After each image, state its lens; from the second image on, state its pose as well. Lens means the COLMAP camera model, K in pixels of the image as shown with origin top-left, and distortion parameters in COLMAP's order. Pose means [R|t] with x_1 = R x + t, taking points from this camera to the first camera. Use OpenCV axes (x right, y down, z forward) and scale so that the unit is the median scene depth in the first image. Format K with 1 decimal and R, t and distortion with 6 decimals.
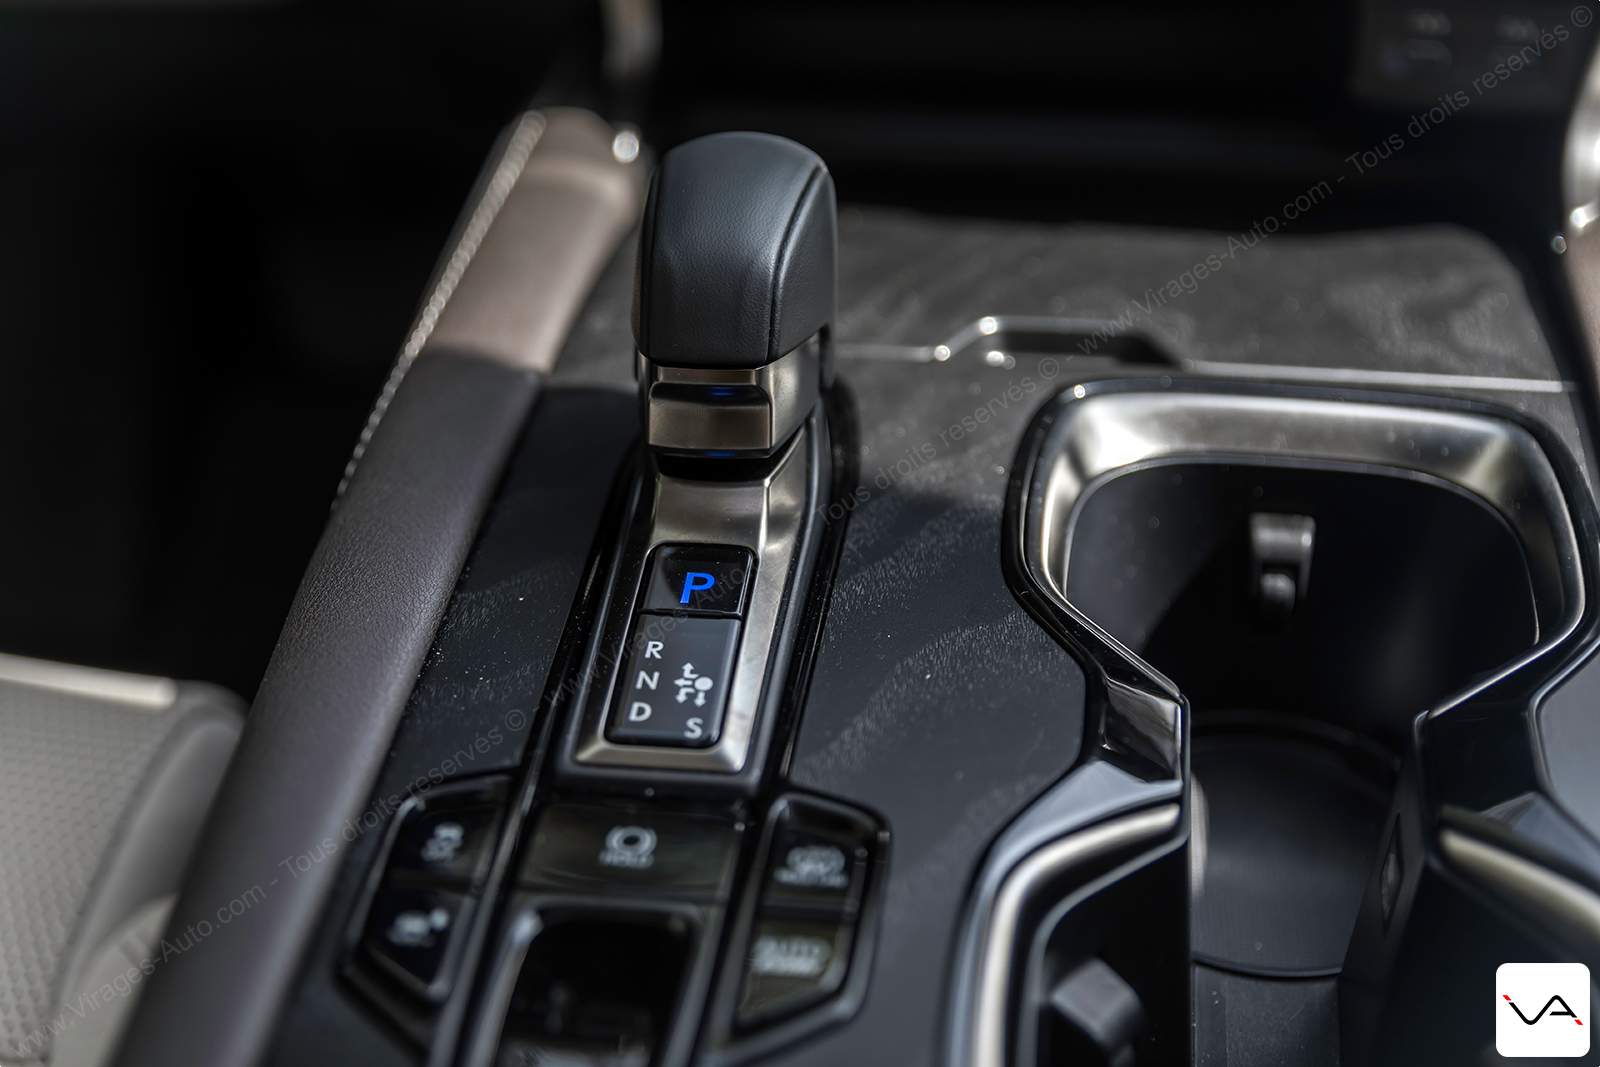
lens RADIAL K [[2096.7, 0, 800.0], [0, 2096.7, 533.5], [0, 0, 1]] dist [0.015184, 0.008519]
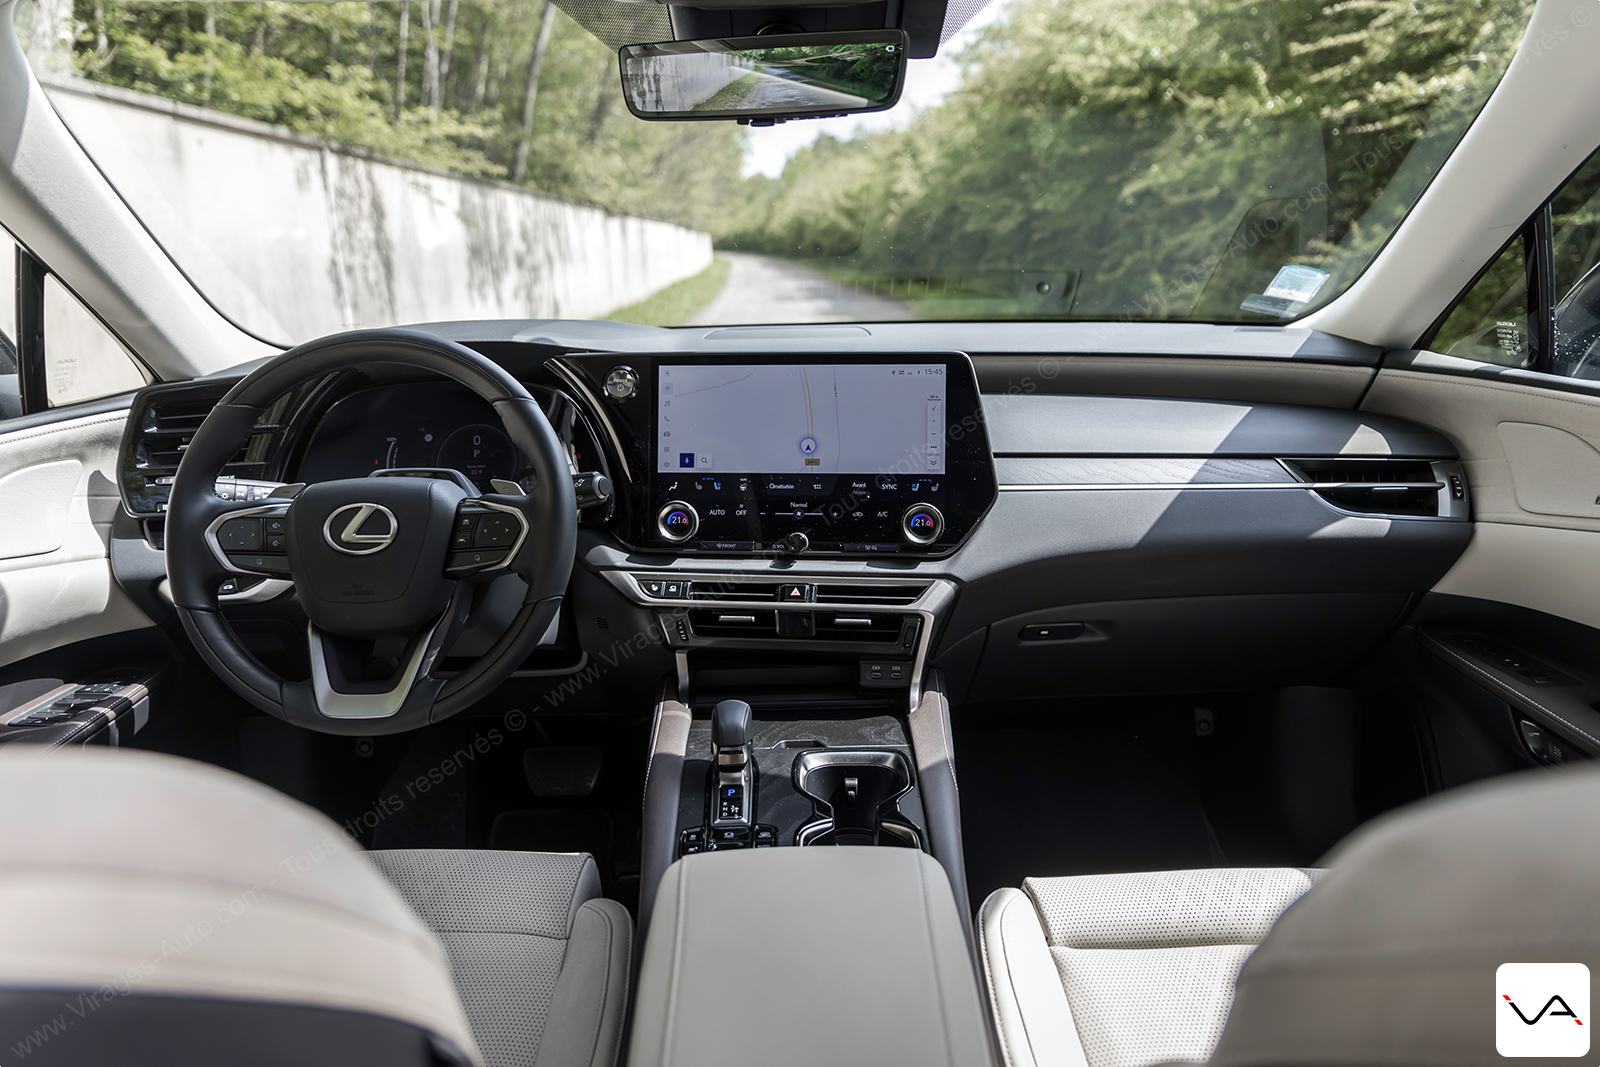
lens RADIAL K [[1077.7, 0, 803.1], [0, 1077.7, 529.0], [0, 0, 1]] dist [0.006633, 0.002419]
pose [[0.986387, -0.030574, 0.161570, -0.249179], [0.085183, 0.935456, -0.343024, 0.299669], [-0.140654, 0.352117, 0.925327, -1.427340]]
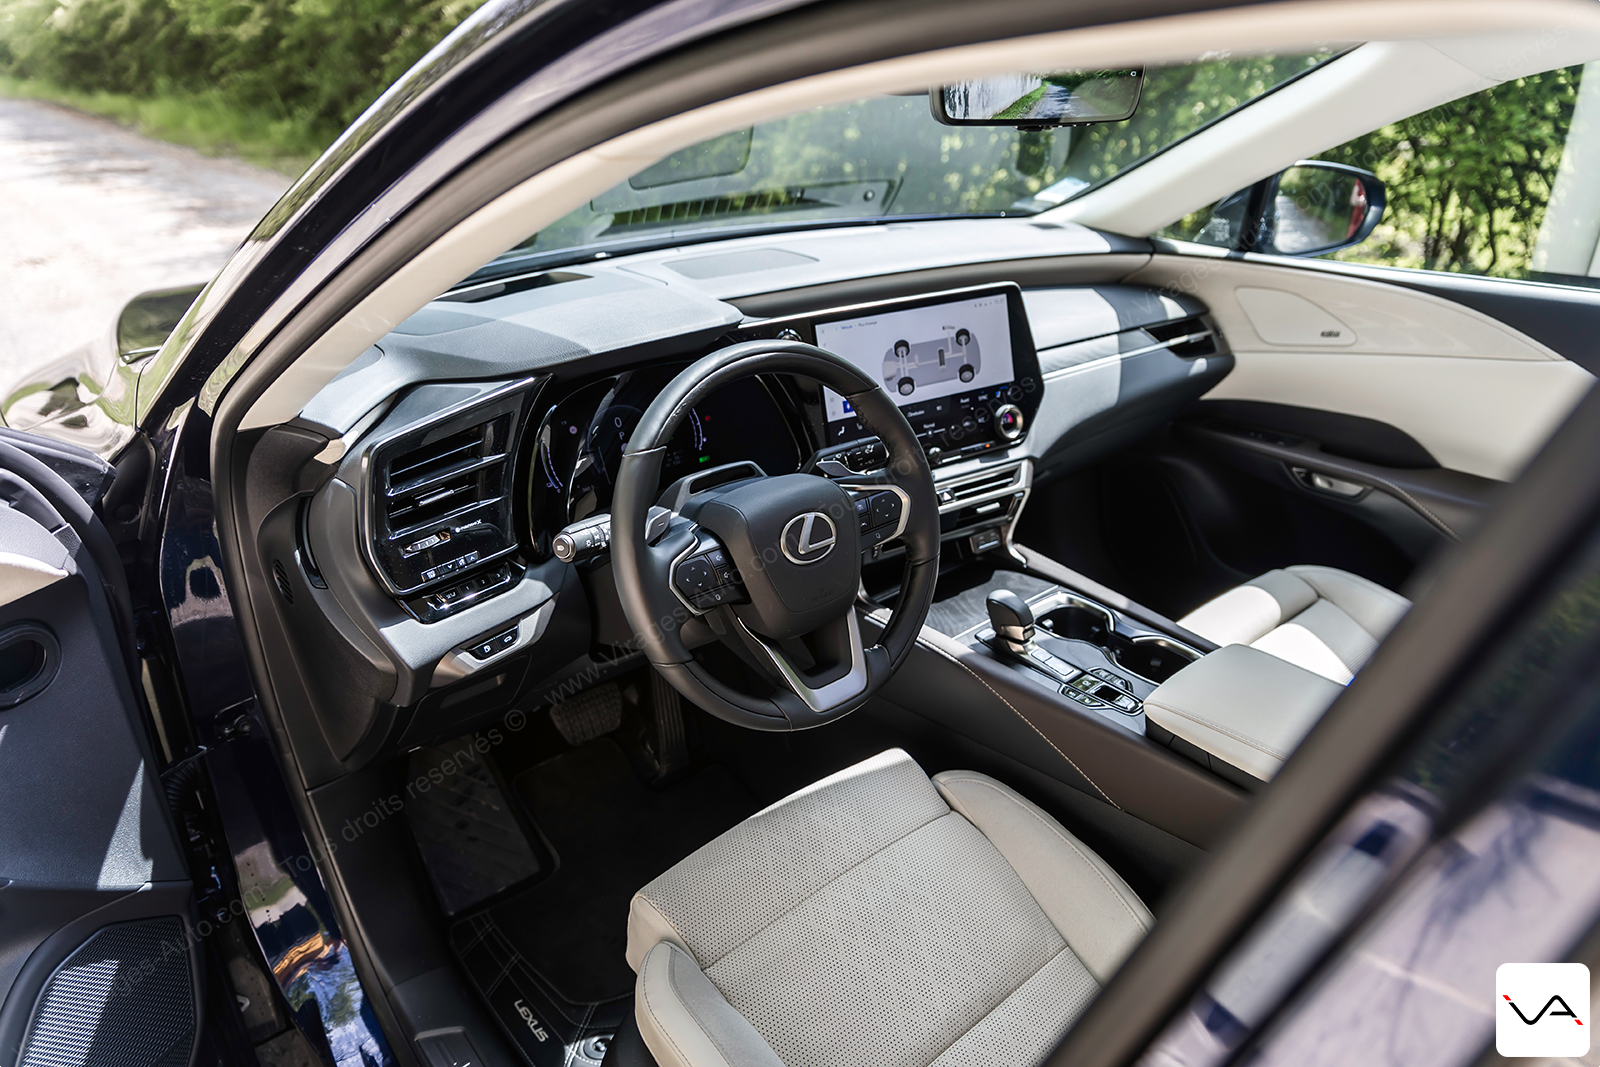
lens RADIAL K [[1019.0, 0, 798.8], [0, 1019.0, 513.6], [0, 0, 1]] dist [0.001534, 0.000061]
pose [[0.667881, -0.287773, 0.686383, -2.349065], [0.411157, 0.911388, -0.017966, -0.571595], [-0.620391, 0.294210, 0.727018, -0.861500]]
